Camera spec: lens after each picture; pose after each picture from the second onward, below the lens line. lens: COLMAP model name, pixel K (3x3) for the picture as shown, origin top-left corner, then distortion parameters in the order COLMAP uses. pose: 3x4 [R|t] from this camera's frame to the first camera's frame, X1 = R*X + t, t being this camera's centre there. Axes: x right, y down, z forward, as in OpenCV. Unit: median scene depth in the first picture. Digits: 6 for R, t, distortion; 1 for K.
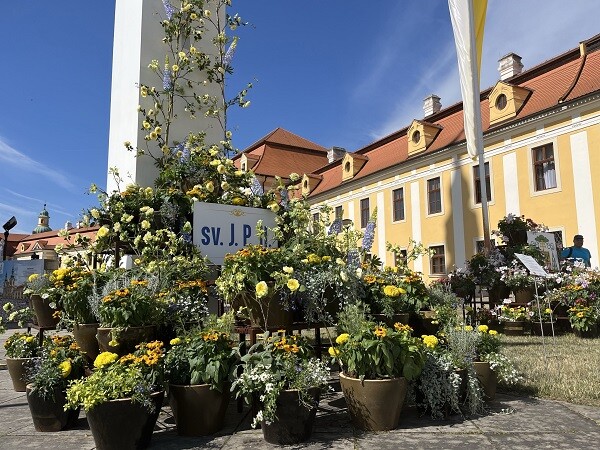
lens RADIAL K [[457.2, 0, 301.9], [0, 457.2, 225.8], [0, 0, 1]] dist [0.078986, -0.109154]
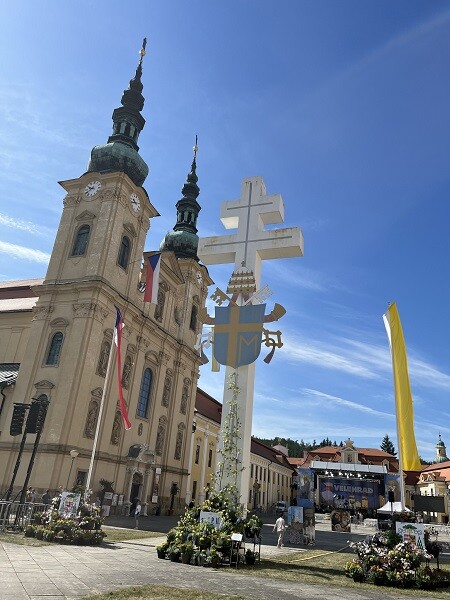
lens RADIAL K [[457.2, 0, 224.9], [0, 457.2, 301.5], [0, 0, 1]] dist [0.078986, -0.109154]
pose [[0.536296, -0.281922, -0.795554, 0.611396], [0.033801, 0.948984, -0.313508, -0.087992], [0.843353, 0.141243, 0.518466, -0.201299]]
